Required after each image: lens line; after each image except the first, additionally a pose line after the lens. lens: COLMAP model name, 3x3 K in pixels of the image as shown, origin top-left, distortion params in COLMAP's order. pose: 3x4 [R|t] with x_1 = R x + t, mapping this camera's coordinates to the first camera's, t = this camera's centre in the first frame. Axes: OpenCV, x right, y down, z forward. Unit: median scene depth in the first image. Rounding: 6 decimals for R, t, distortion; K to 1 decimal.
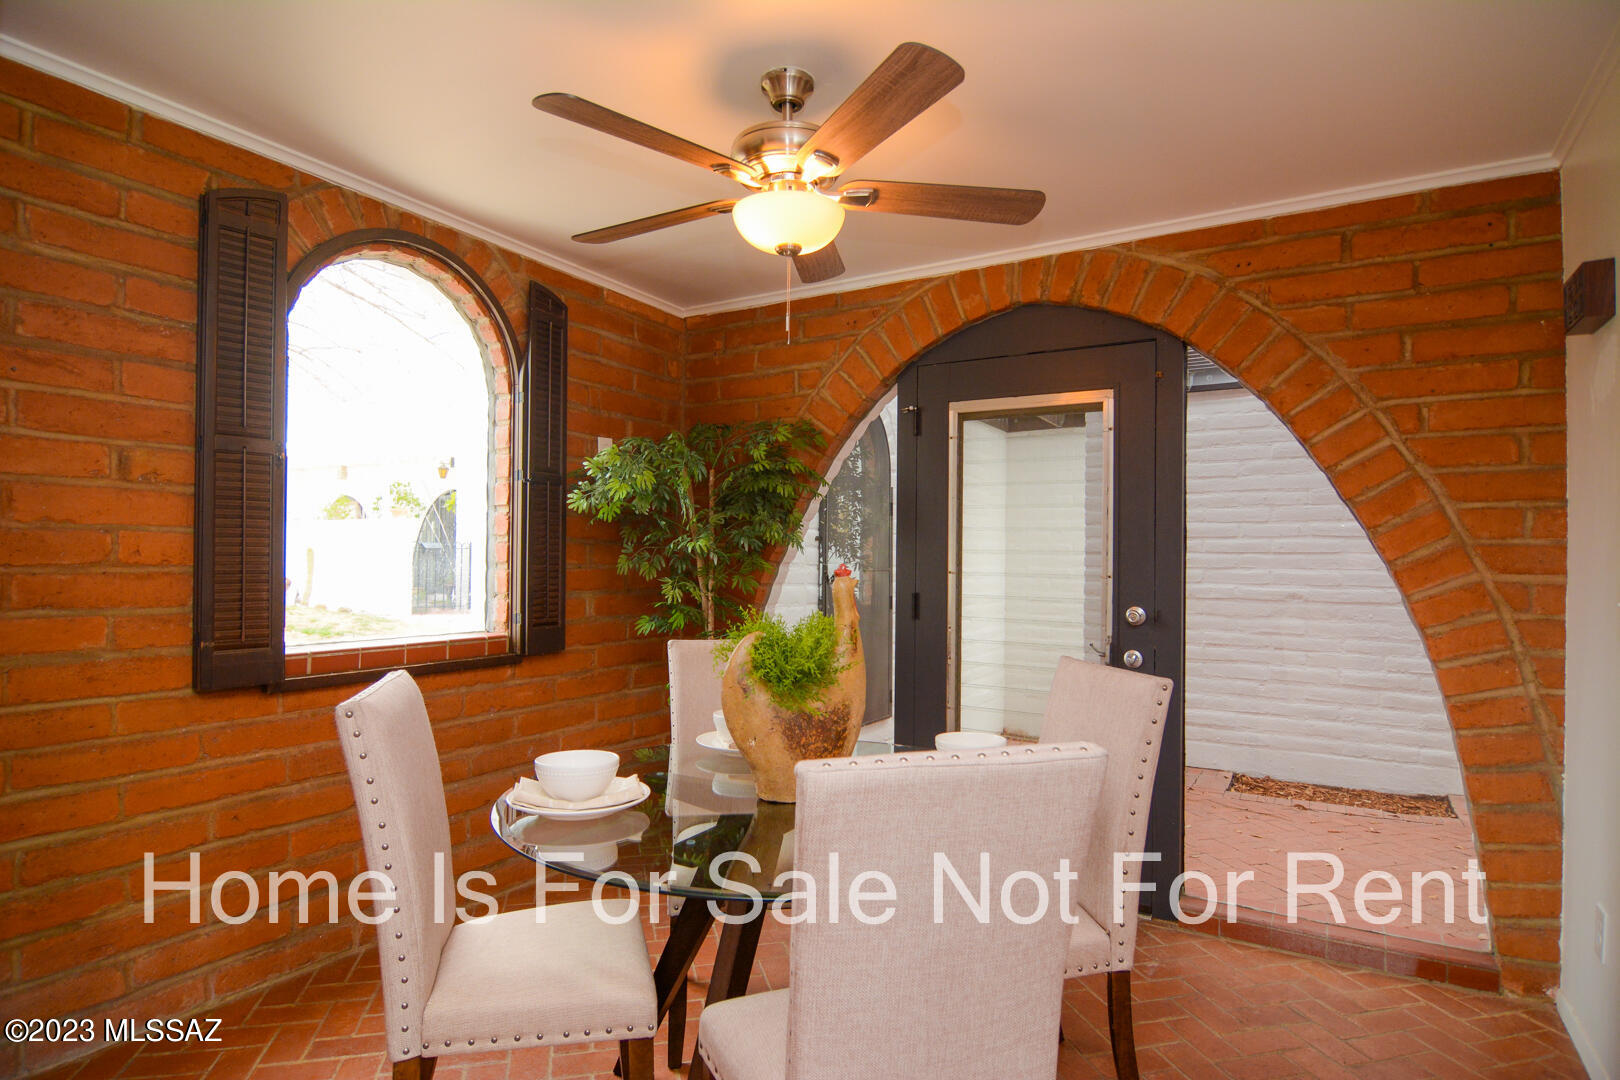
lens RADIAL K [[870.4, 0, 813.6], [0, 870.4, 545.1], [0, 0, 1]] dist [-0.008517, -0.001128]
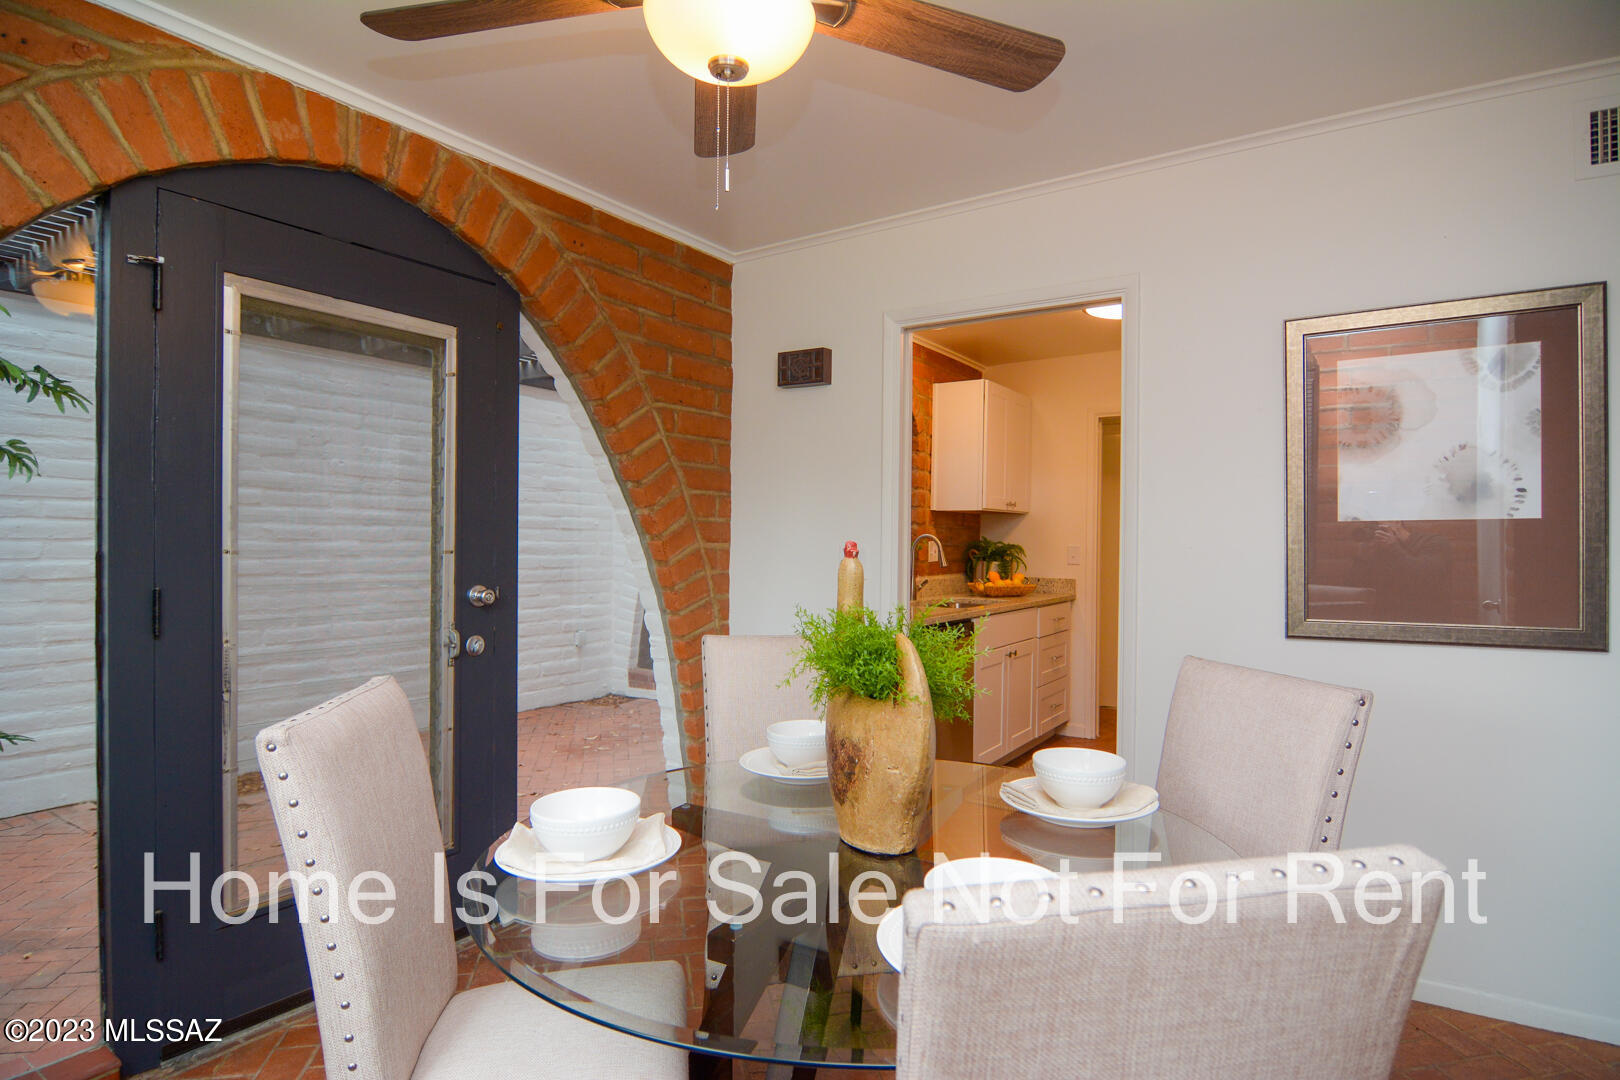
lens RADIAL K [[870.4, 0, 813.8], [0, 870.4, 539.2], [0, 0, 1]] dist [-0.008517, -0.001128]
pose [[0.046909, -0.010198, 0.998847, -0.437643], [-0.023118, 0.999669, 0.011293, 0.005877], [-0.998632, -0.023621, 0.046658, 0.565203]]
